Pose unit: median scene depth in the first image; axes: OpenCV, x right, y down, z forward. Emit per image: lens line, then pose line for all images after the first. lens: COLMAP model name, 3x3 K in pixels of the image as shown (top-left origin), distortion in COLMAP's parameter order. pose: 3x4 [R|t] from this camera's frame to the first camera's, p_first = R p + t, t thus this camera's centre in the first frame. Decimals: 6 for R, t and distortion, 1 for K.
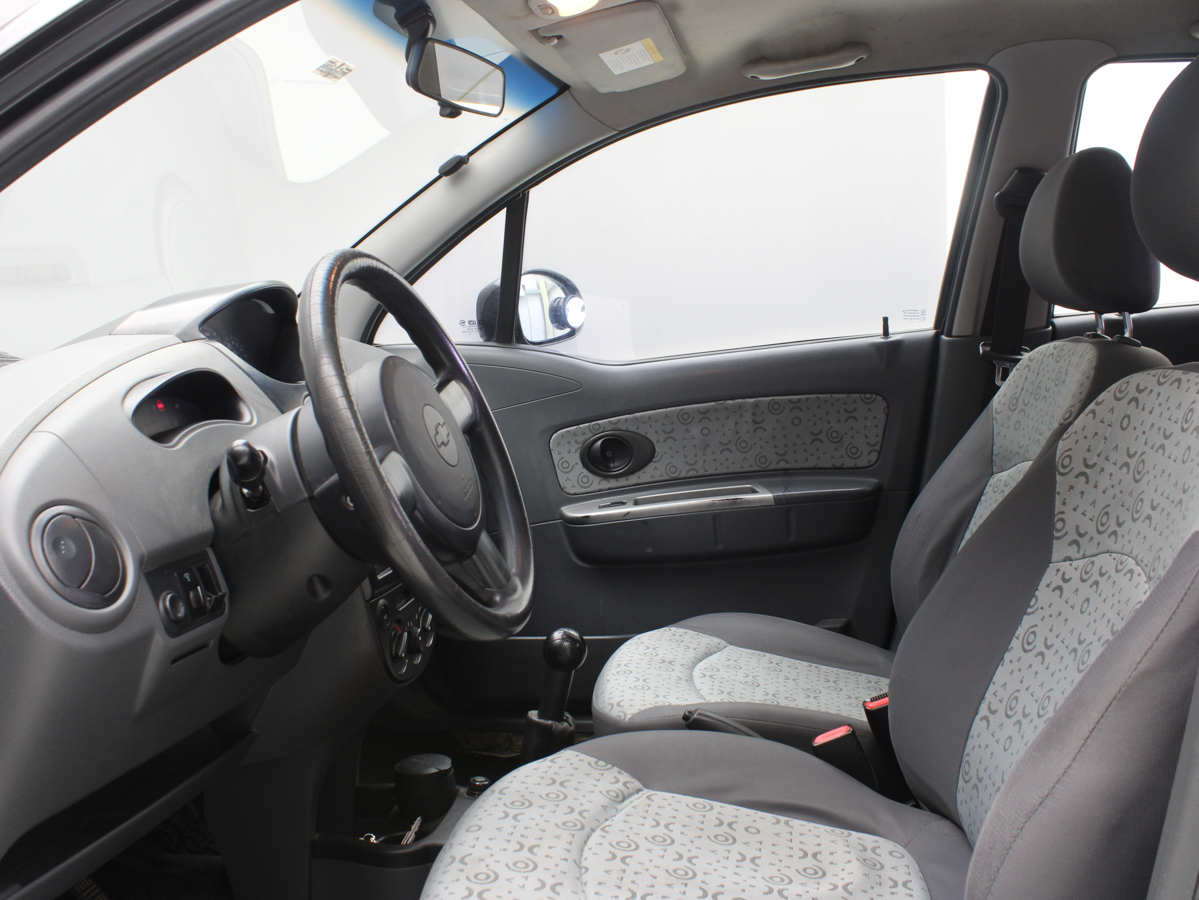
lens RADIAL K [[1206.2, 0, 604.0], [0, 1206.2, 448.2], [0, 0, 1]] dist [-0.103985, 0.000000]
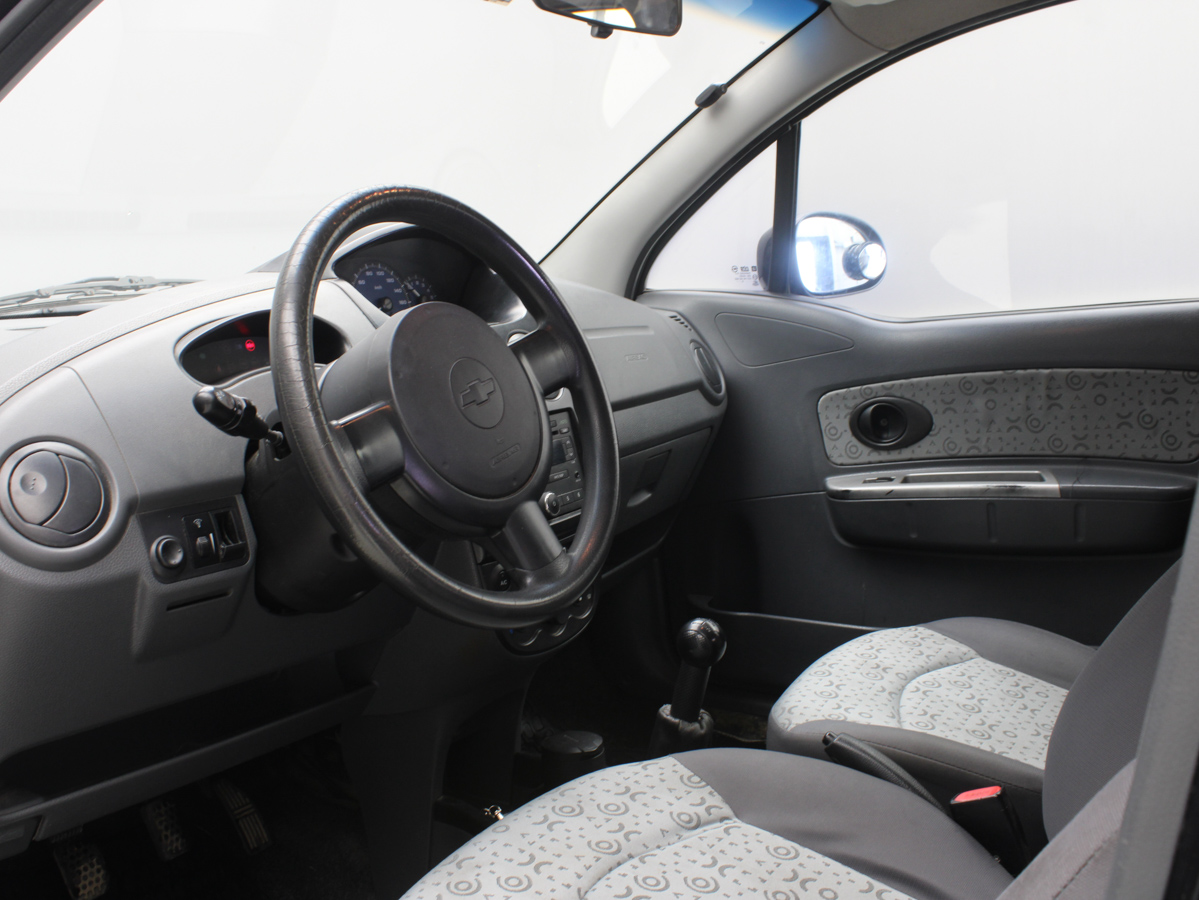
lens RADIAL K [[1206.2, 0, 597.1], [0, 1206.2, 449.5], [0, 0, 1]] dist [-0.103985, 0.000000]
pose [[0.918032, 0.079325, -0.388489, 0.163808], [-0.061533, 0.996416, 0.058047, -0.014464], [0.391702, -0.029384, 0.919623, 0.115883]]
